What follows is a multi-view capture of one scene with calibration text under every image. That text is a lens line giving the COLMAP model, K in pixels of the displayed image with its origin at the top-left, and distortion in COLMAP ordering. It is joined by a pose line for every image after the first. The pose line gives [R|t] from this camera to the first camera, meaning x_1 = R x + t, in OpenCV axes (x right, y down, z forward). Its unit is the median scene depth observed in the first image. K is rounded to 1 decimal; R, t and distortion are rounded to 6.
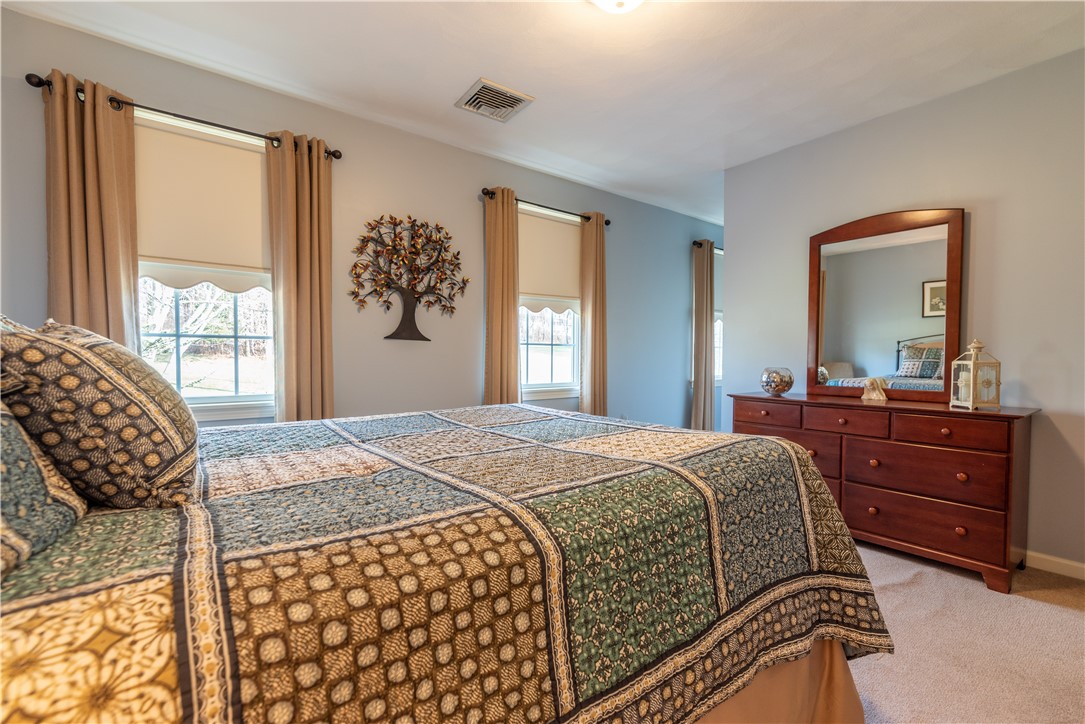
lens RADIAL K [[471.7, 0, 540.6], [0, 471.7, 366.8], [0, 0, 1]] dist [0.002373, -0.001219]
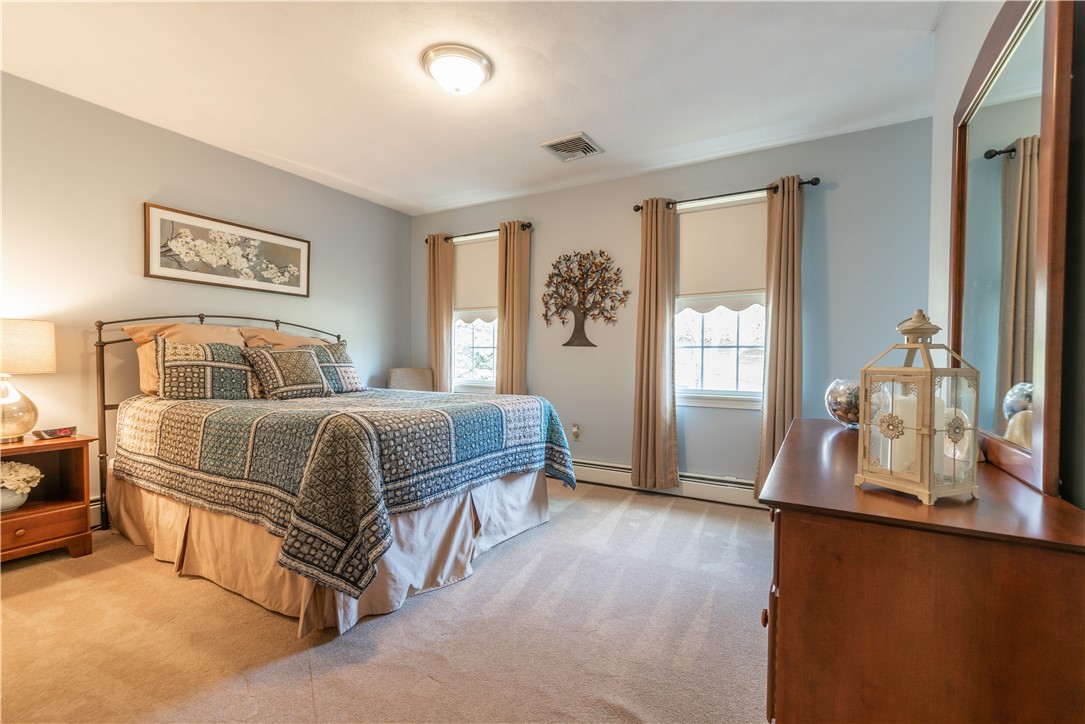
lens RADIAL K [[471.7, 0, 543.4], [0, 471.7, 363.9], [0, 0, 1]] dist [0.002373, -0.001219]
pose [[0.383144, 0.010142, -0.923633, 0.865971], [-0.028857, 0.999583, -0.000994, -0.005087], [0.923238, 0.027034, 0.383277, 0.418834]]
